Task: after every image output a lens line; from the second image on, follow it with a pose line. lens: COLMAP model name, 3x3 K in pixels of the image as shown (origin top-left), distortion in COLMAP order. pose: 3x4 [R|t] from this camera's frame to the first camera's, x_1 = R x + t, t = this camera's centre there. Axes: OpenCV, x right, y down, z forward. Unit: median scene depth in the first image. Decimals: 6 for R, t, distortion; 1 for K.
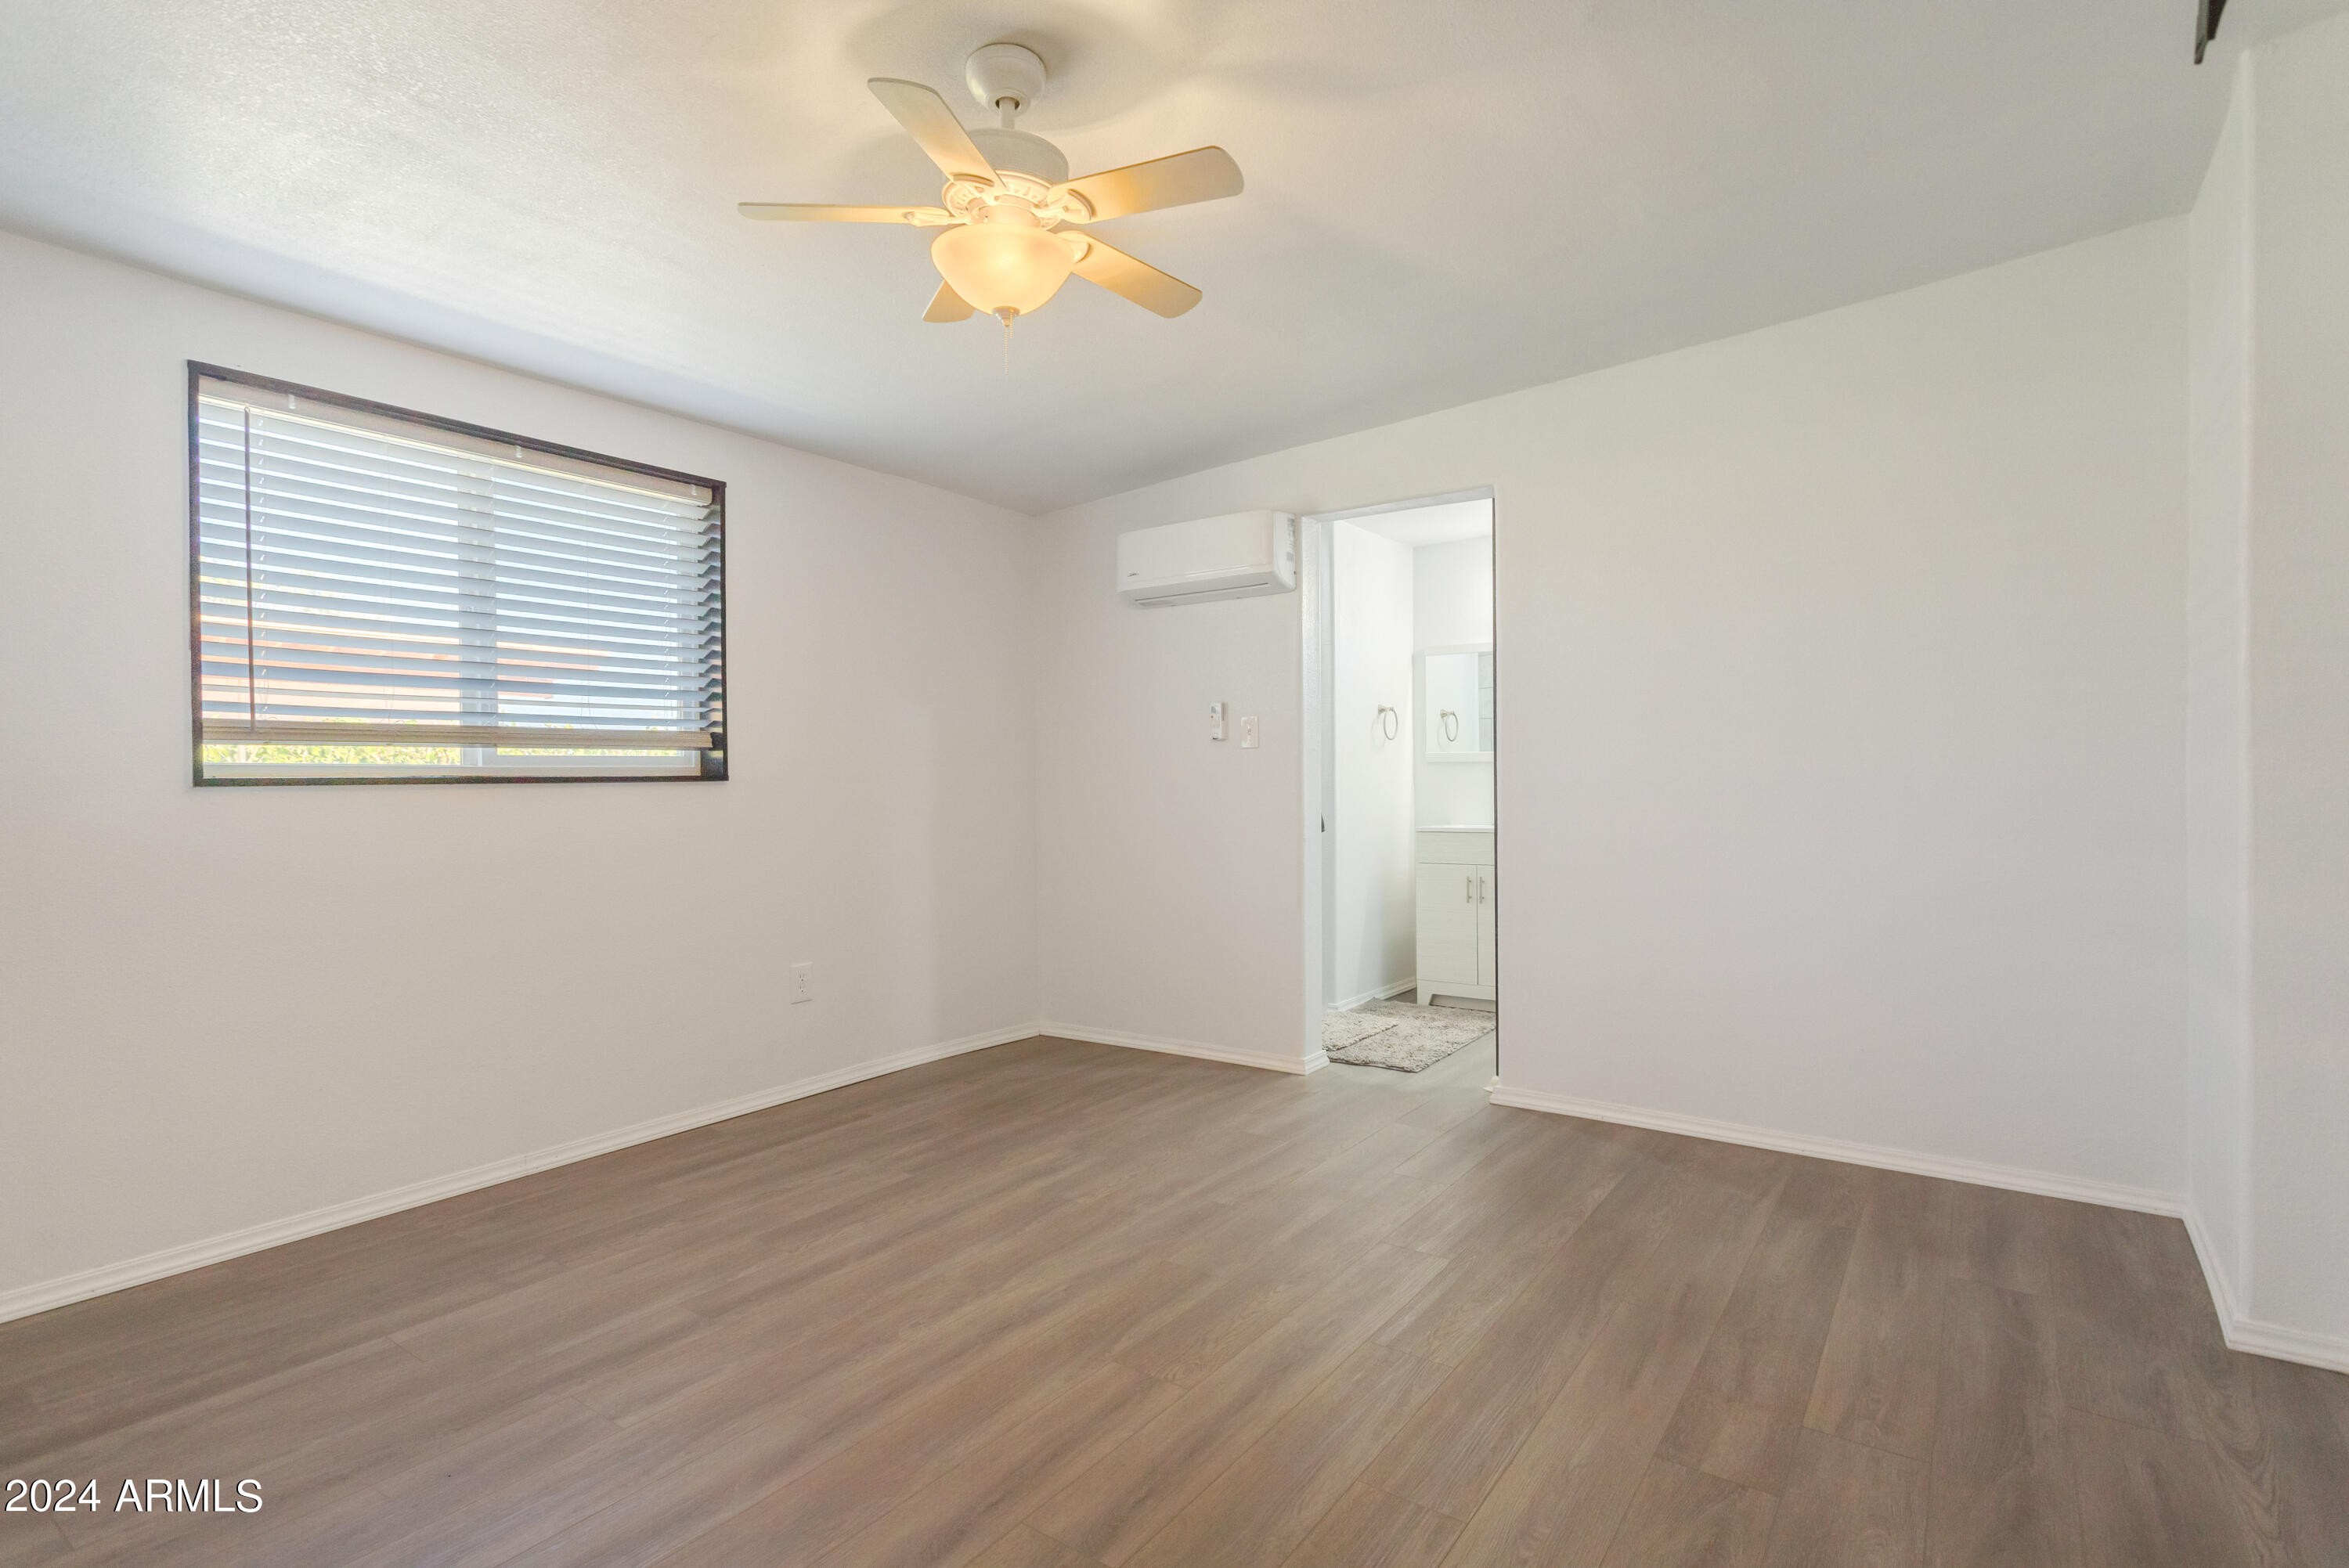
lens RADIAL K [[1129.4, 0, 1173.2], [0, 1129.4, 790.5], [0, 0, 1]] dist [0.005705, 0.000617]
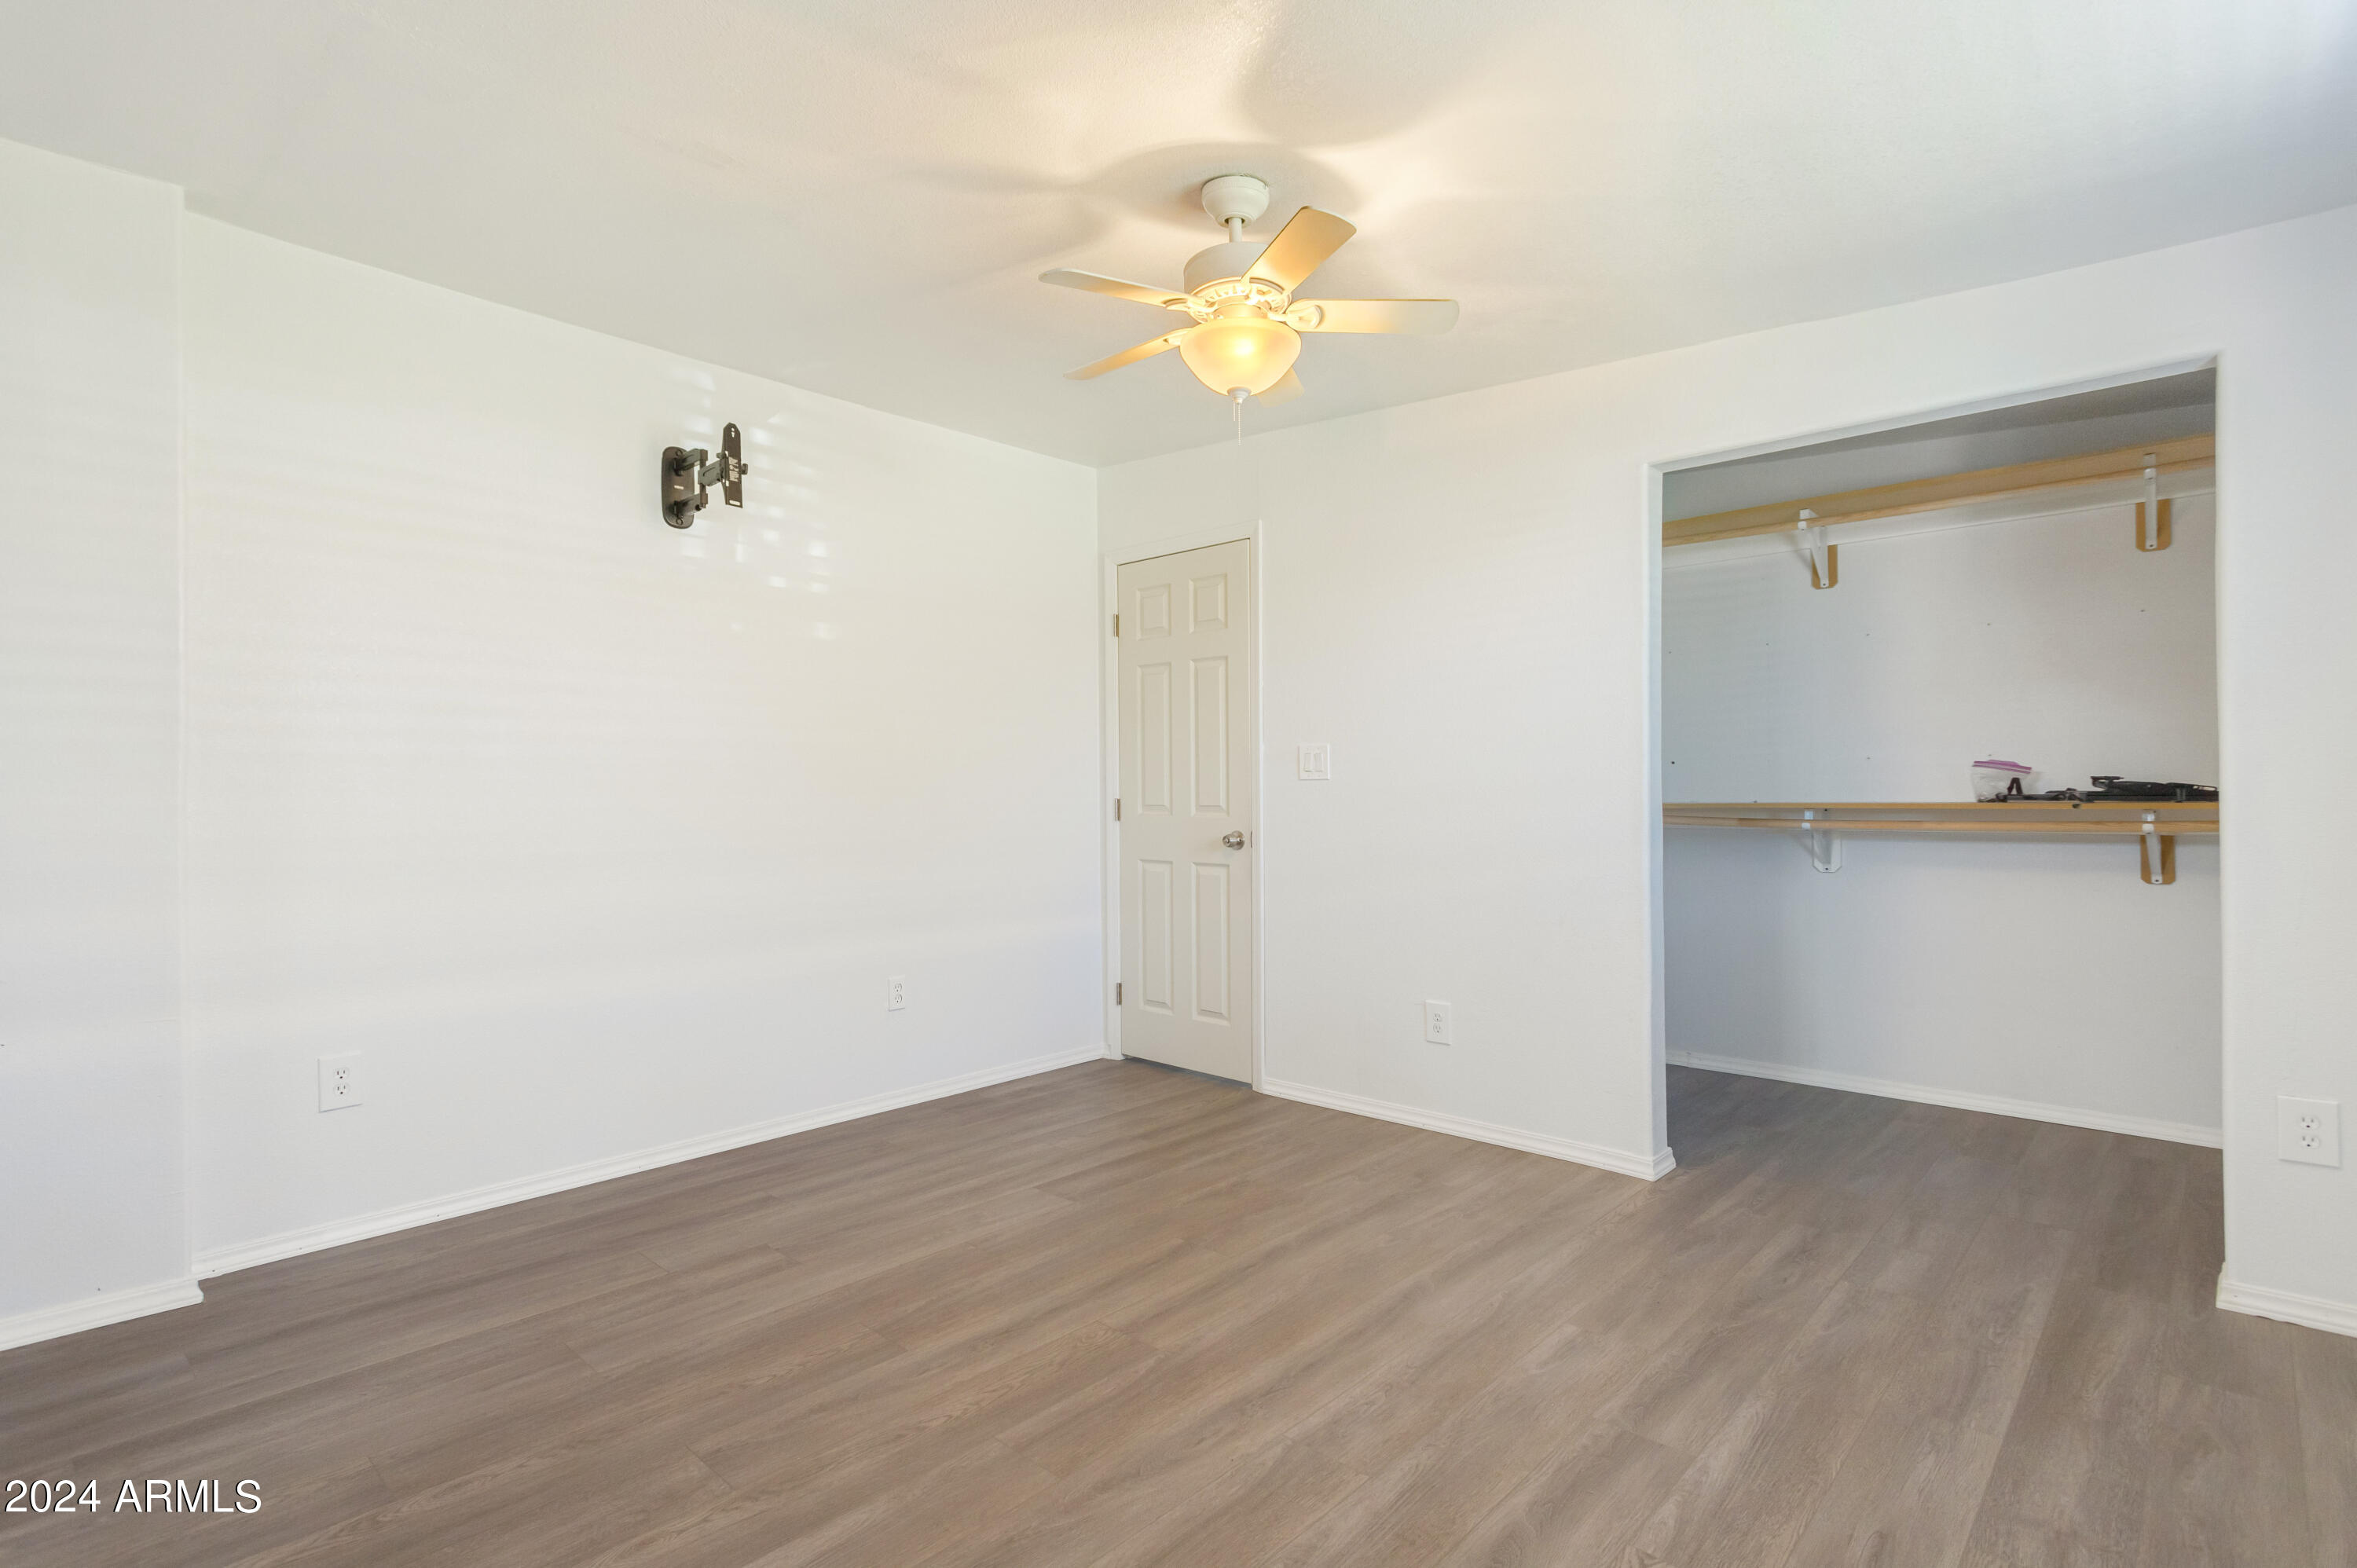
lens RADIAL K [[1133.3, 0, 1177.8], [0, 1133.3, 784.7], [0, 0, 1]] dist [0.005705, 0.000617]
pose [[-0.992711, 0.017942, 0.119174, -0.203931], [0.018545, 0.999820, 0.003958, -0.022695], [-0.119082, 0.006139, -0.992865, 2.013465]]
